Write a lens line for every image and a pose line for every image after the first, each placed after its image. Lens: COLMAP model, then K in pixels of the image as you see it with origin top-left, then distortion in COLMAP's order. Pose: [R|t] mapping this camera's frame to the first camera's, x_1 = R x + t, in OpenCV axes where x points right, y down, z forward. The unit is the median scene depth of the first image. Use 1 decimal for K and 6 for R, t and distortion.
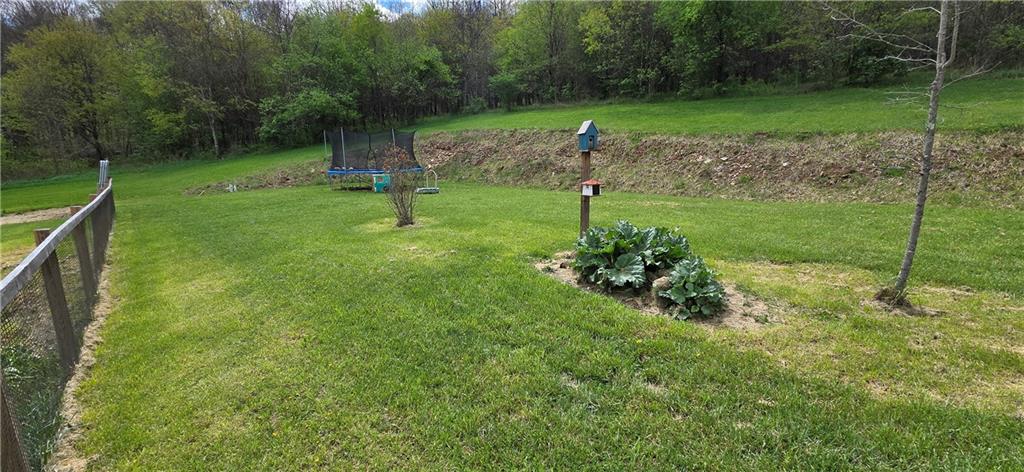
lens RADIAL K [[417.3, 0, 510.9], [0, 417.3, 235.8], [0, 0, 1]] dist [0.006061, -0.000133]
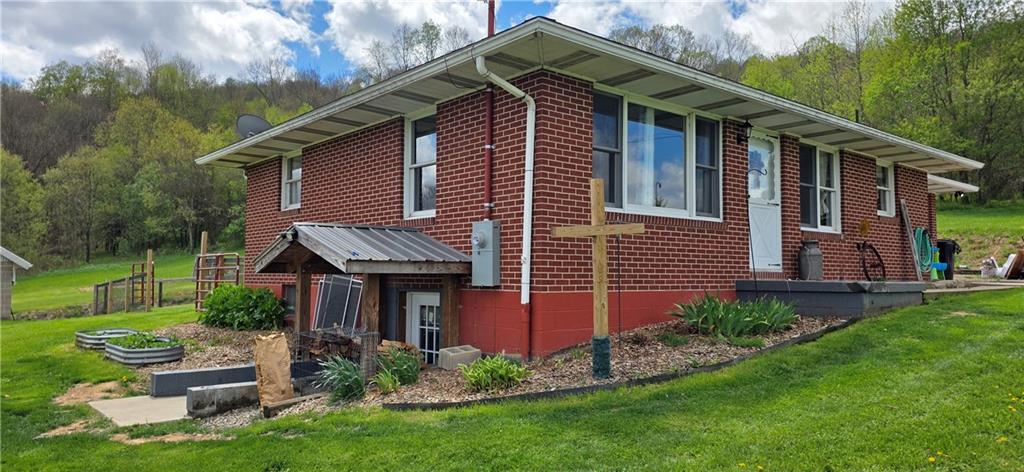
lens RADIAL K [[678.2, 0, 495.7], [0, 678.2, 240.1], [0, 0, 1]] dist [0.127383, -0.120958]
pose [[0.999757, 0.003493, -0.021749, 0.315513], [-0.007915, 0.978379, -0.206670, 0.259134], [0.020556, 0.206792, 0.978169, -1.350372]]
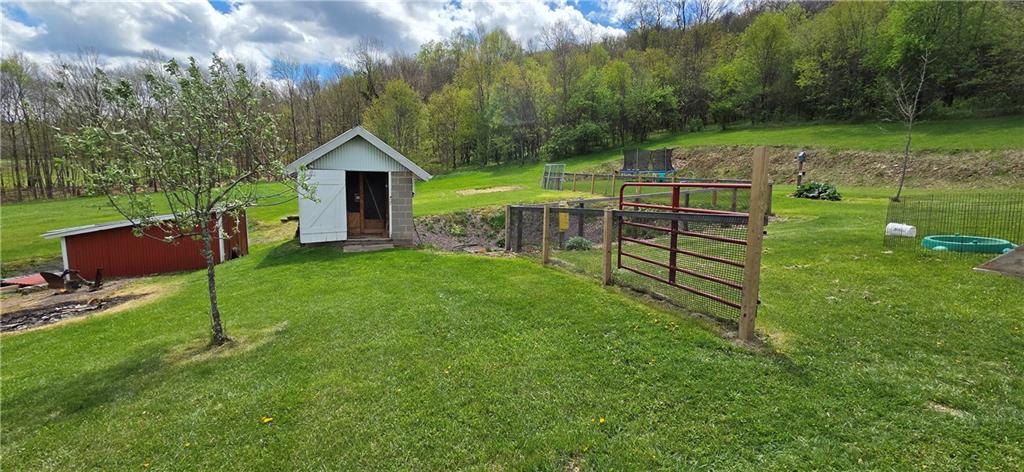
lens RADIAL K [[417.3, 0, 510.9], [0, 417.3, 235.8], [0, 0, 1]] dist [0.006061, -0.000133]
pose [[0.923251, 0.071315, -0.377520, -0.157788], [-0.077998, 0.996951, -0.002421, 0.138271], [0.376196, 0.031681, 0.925998, -0.705065]]
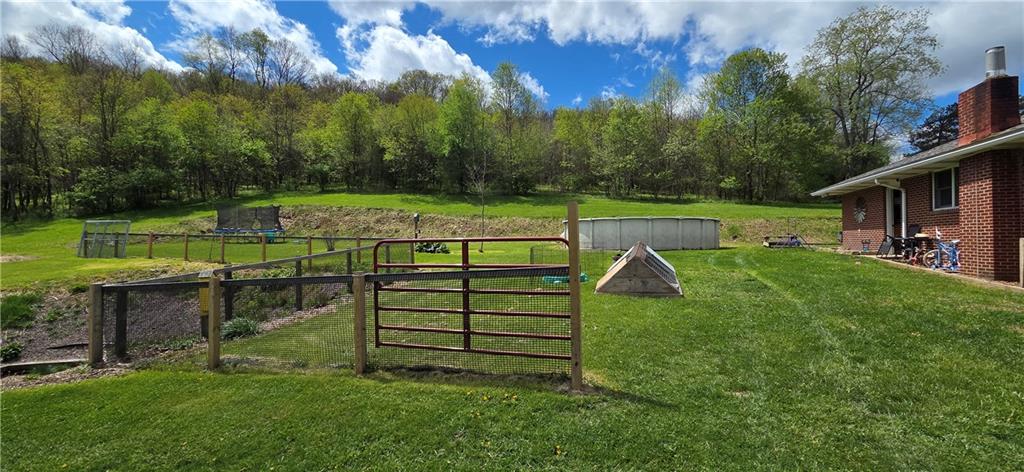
lens RADIAL K [[417.3, 0, 510.9], [0, 417.3, 235.8], [0, 0, 1]] dist [0.006061, -0.000133]
pose [[0.862731, 0.003330, 0.505653, -0.247241], [0.080256, 0.986401, -0.143426, 0.132690], [-0.499254, 0.164320, 0.850732, -0.649798]]
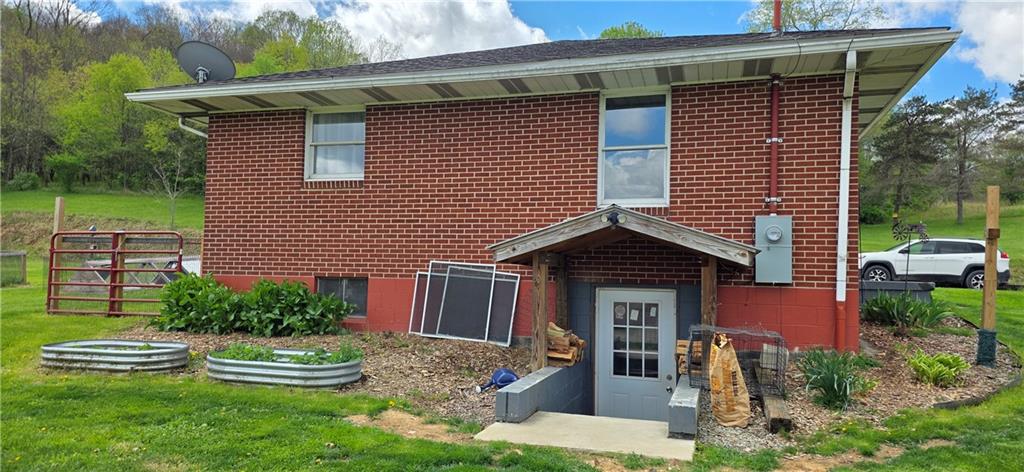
lens RADIAL K [[678.2, 0, 495.7], [0, 678.2, 240.1], [0, 0, 1]] dist [0.127383, -0.120958]
pose [[0.855794, 0.047429, 0.515138, 0.018927], [0.057973, 0.980723, -0.186605, 0.245938], [-0.514059, 0.189560, 0.836547, -1.229922]]
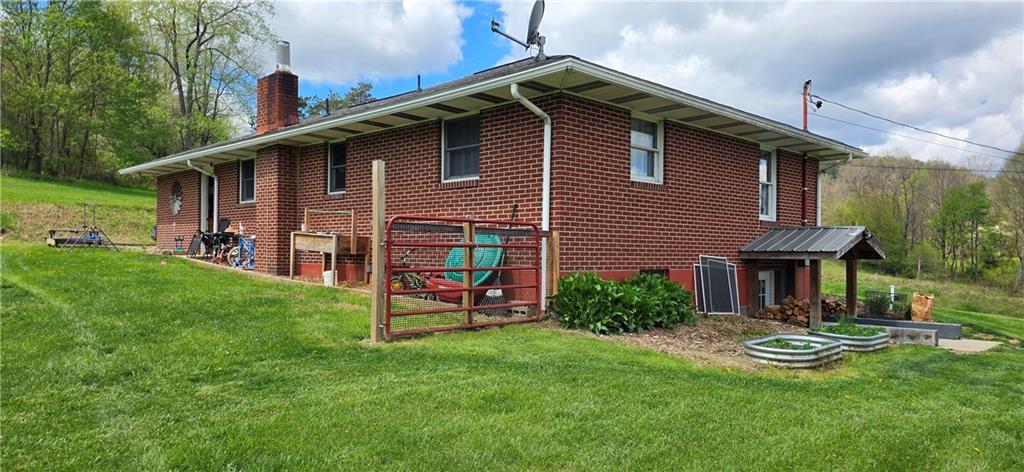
lens RADIAL K [[678.2, 0, 495.7], [0, 678.2, 240.1], [0, 0, 1]] dist [0.127383, -0.120958]
pose [[-0.051997, 0.014929, 0.998536, -0.305737], [0.139448, 0.990201, -0.007543, 0.153894], [-0.988863, 0.138851, -0.053569, -0.704177]]
